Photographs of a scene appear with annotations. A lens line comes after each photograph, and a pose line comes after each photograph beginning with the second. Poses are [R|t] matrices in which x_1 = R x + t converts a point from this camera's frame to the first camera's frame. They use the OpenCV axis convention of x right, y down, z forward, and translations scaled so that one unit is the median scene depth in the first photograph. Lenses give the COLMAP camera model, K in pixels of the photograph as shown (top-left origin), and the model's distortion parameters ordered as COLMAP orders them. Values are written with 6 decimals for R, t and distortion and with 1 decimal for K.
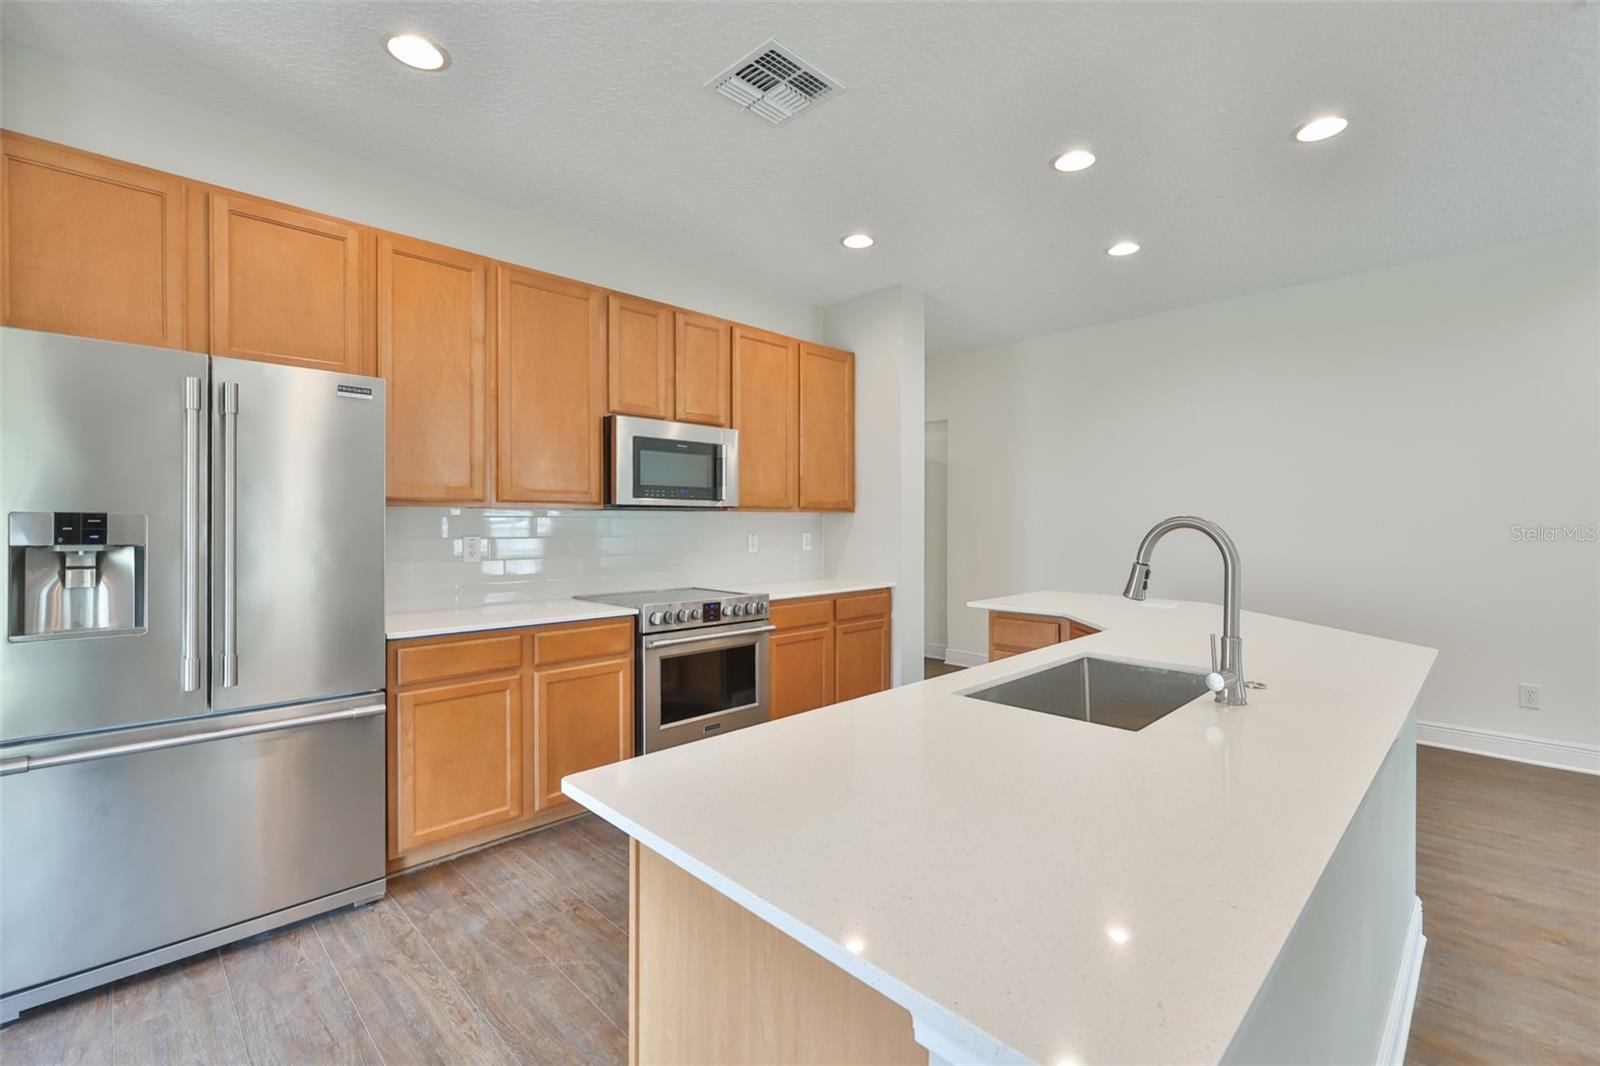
lens RADIAL K [[683.9, 0, 744.6], [0, 683.9, 528.6], [0, 0, 1]] dist [0.001760, -0.001042]
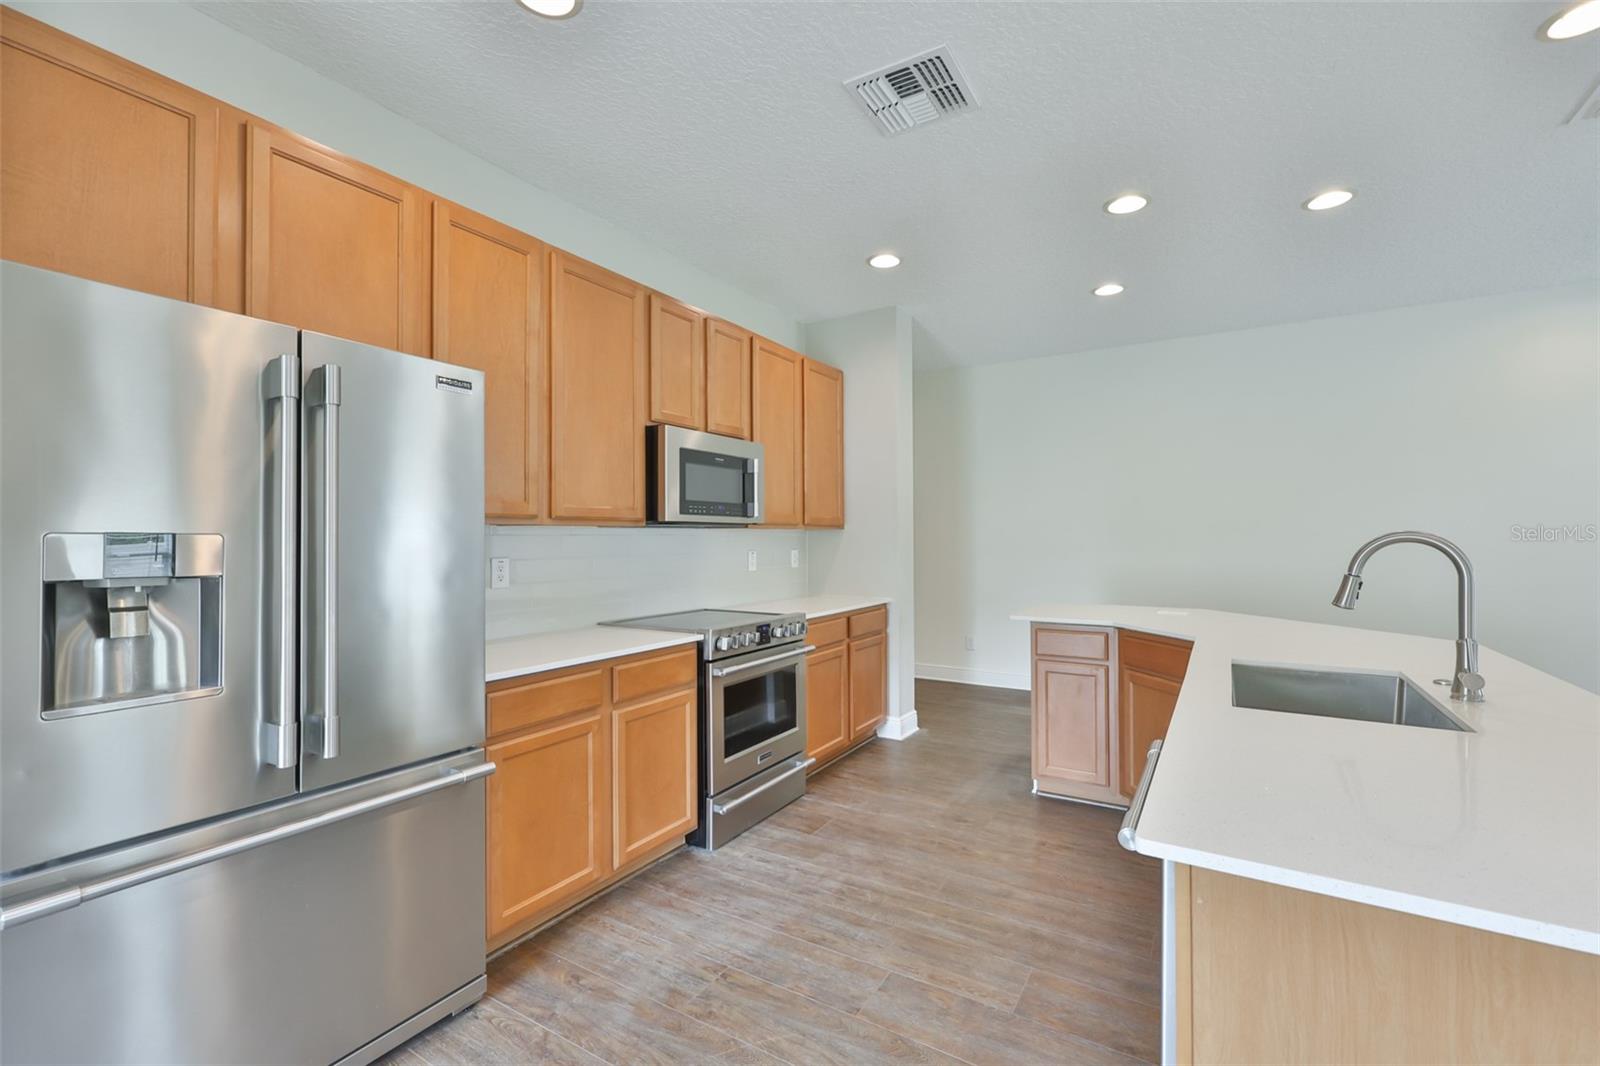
lens RADIAL K [[683.9, 0, 742.6], [0, 683.9, 532.4], [0, 0, 1]] dist [0.001760, -0.001042]
pose [[0.971406, -0.004051, 0.237389, -0.320937], [0.008583, 0.999800, -0.018061, -0.003136], [-0.237268, 0.019583, 0.971247, 0.088460]]
